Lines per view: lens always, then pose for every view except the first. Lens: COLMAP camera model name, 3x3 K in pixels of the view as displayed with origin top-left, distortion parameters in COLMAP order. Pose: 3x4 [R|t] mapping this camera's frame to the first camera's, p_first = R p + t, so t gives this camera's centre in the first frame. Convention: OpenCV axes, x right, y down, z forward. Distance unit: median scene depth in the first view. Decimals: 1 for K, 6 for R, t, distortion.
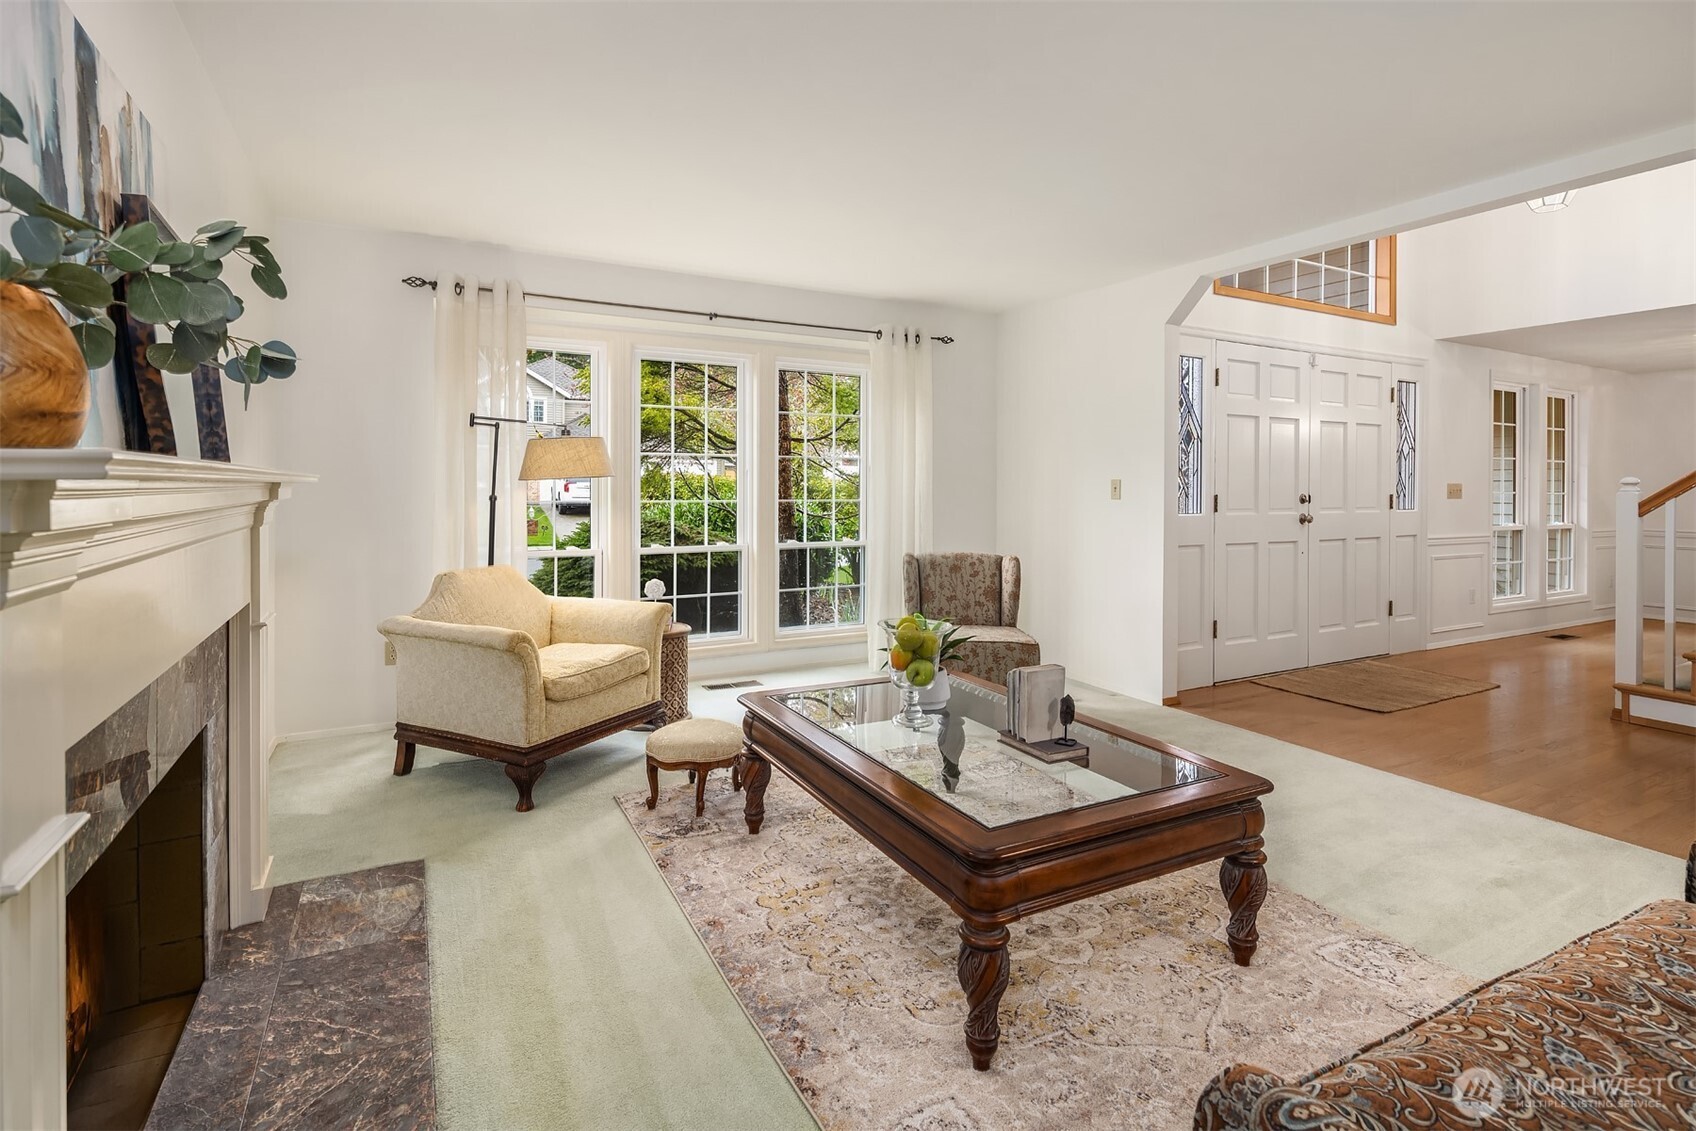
lens RADIAL K [[821.7, 0, 851.1], [0, 821.7, 489.6], [0, 0, 1]] dist [-0.002883, -0.000128]
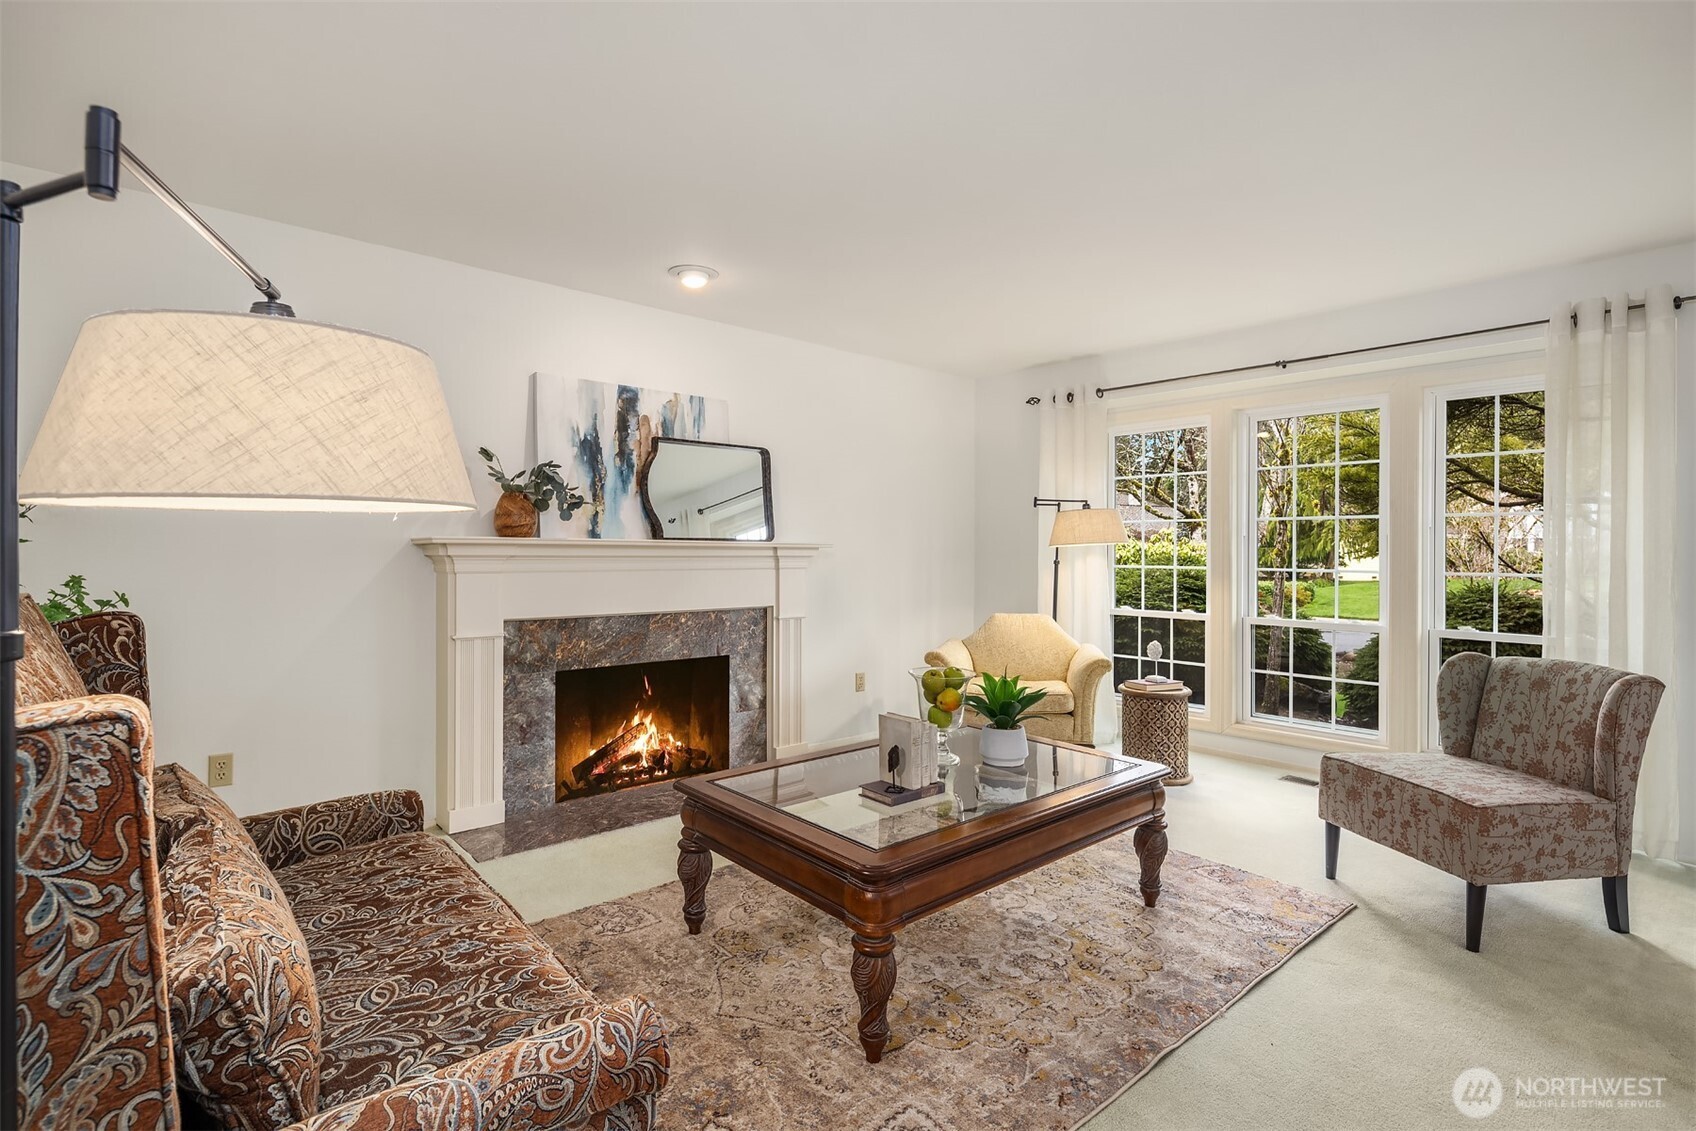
lens RADIAL K [[827.3, 0, 848.0], [0, 827.3, 565.5], [0, 0, 1]] dist [-0.001461, -0.000434]
pose [[0.215604, 0.014002, -0.976380, 0.707982], [-0.007705, 0.999890, 0.012638, 0.001934], [0.976450, 0.004798, 0.215689, 0.392732]]
